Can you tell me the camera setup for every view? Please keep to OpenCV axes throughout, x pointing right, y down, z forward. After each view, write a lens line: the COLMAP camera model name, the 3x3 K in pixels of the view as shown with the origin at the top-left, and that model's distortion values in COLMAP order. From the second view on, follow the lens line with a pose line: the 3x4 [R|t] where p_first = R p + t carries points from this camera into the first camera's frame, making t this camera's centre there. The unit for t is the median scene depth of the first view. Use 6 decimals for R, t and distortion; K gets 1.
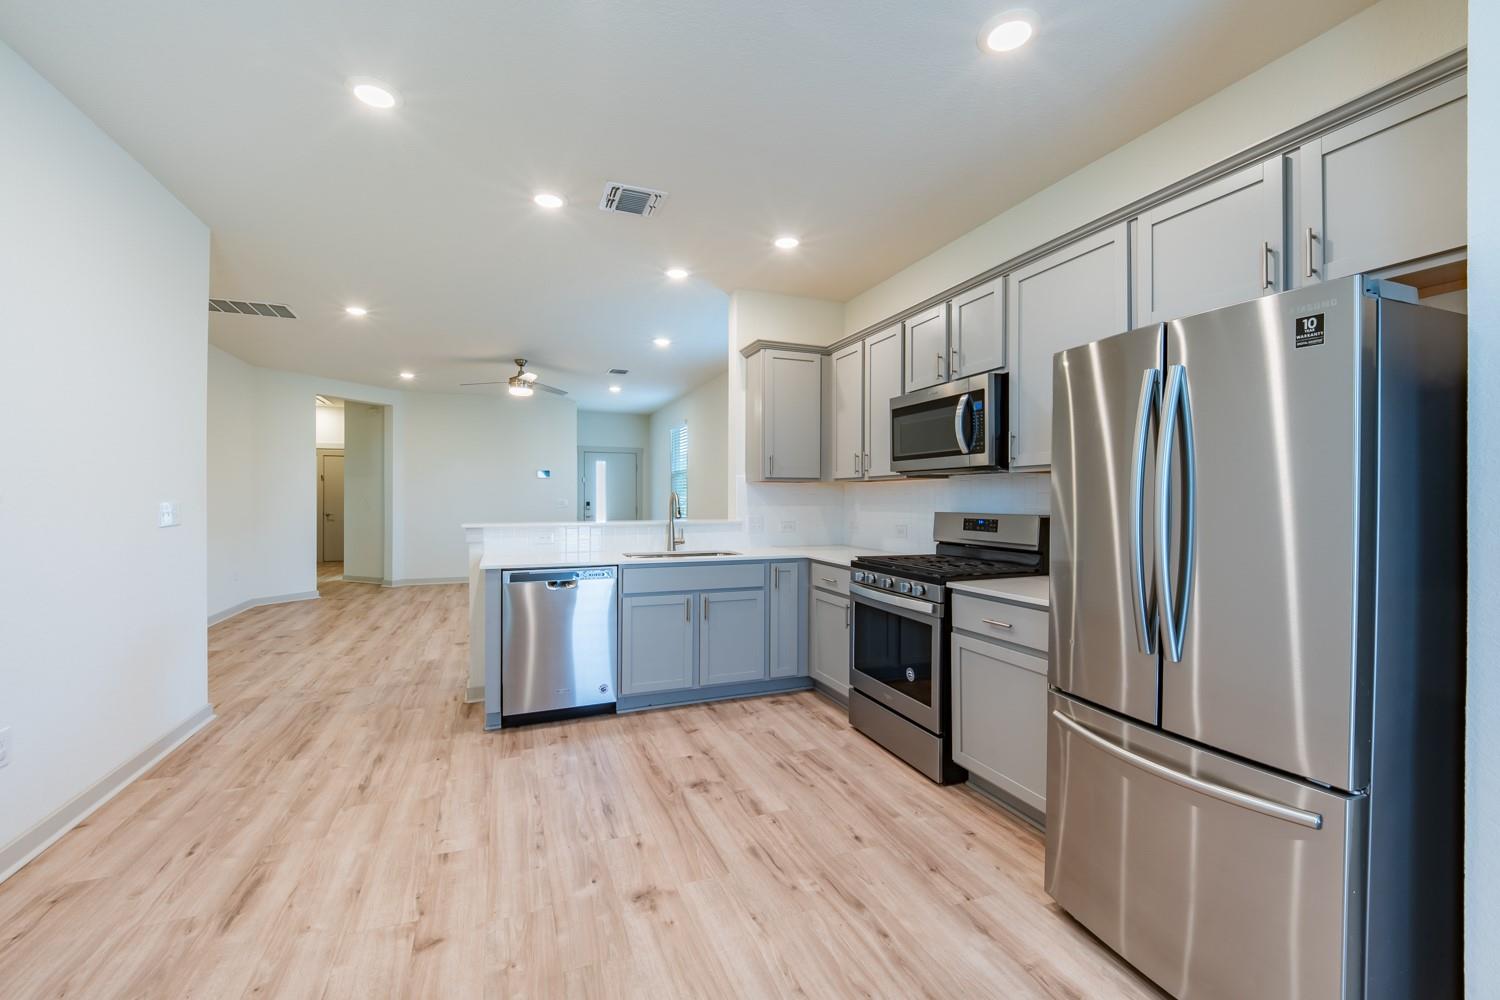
lens RADIAL K [[618.7, 0, 751.7], [0, 618.7, 489.5], [0, 0, 1]] dist [0.003369, -0.011621]
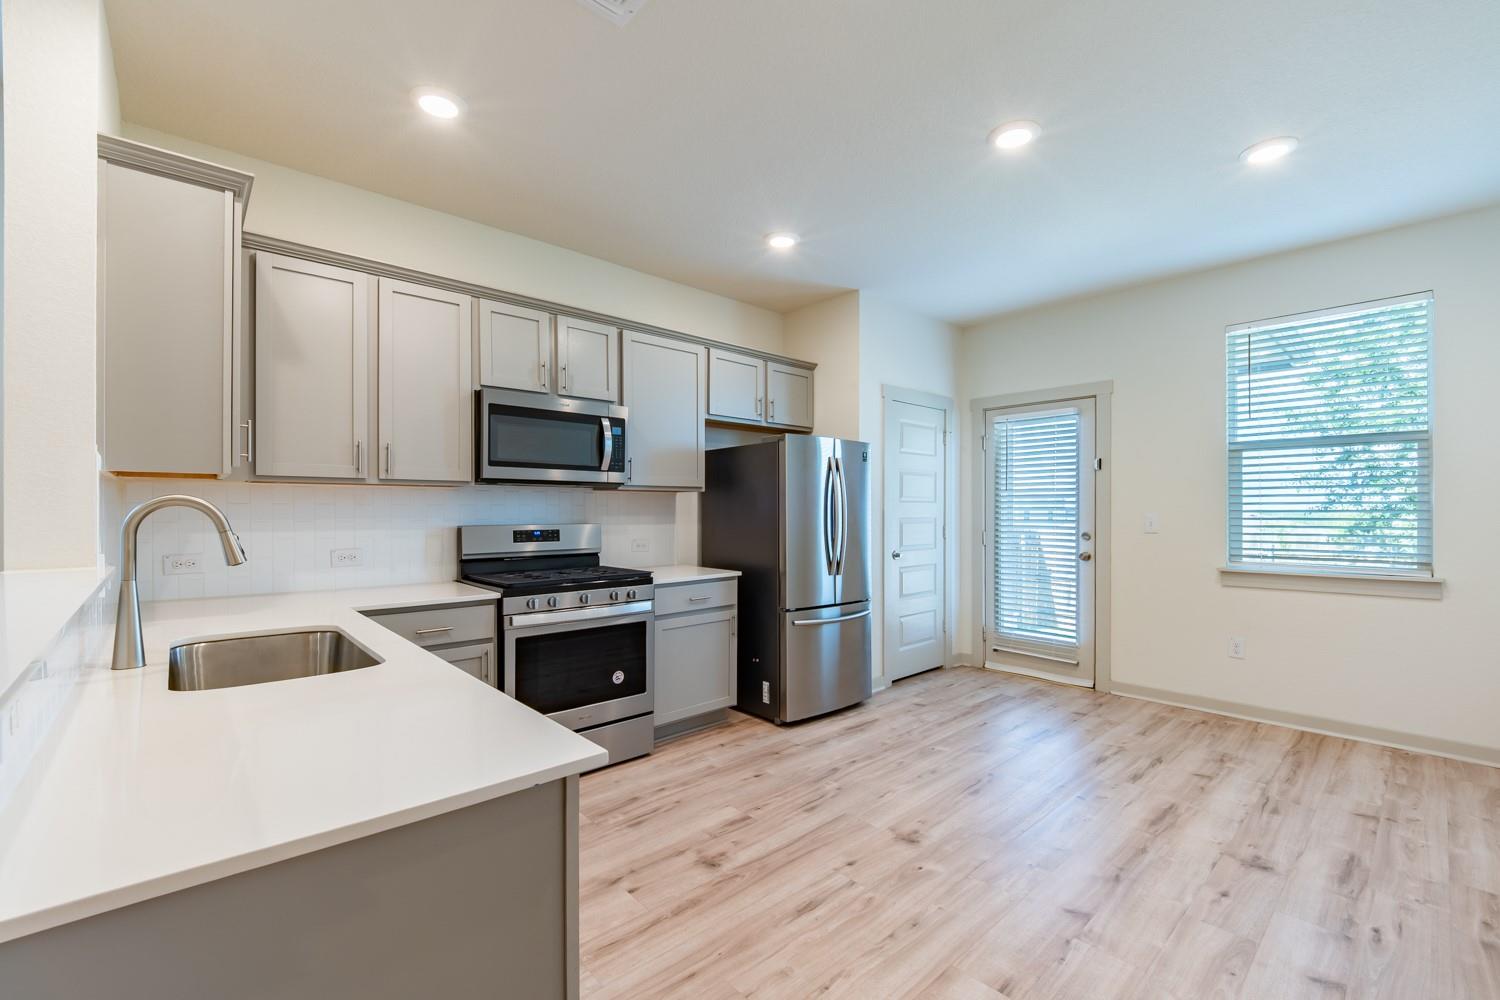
lens RADIAL K [[624.6, 0, 746.5], [0, 624.6, 497.0], [0, 0, 1]] dist [-0.007918, -0.000342]
pose [[-0.340172, 0.013335, 0.940269, -0.827967], [-0.014908, 0.999697, -0.019572, 0.009058], [-0.940245, -0.020675, -0.339870, 1.168285]]
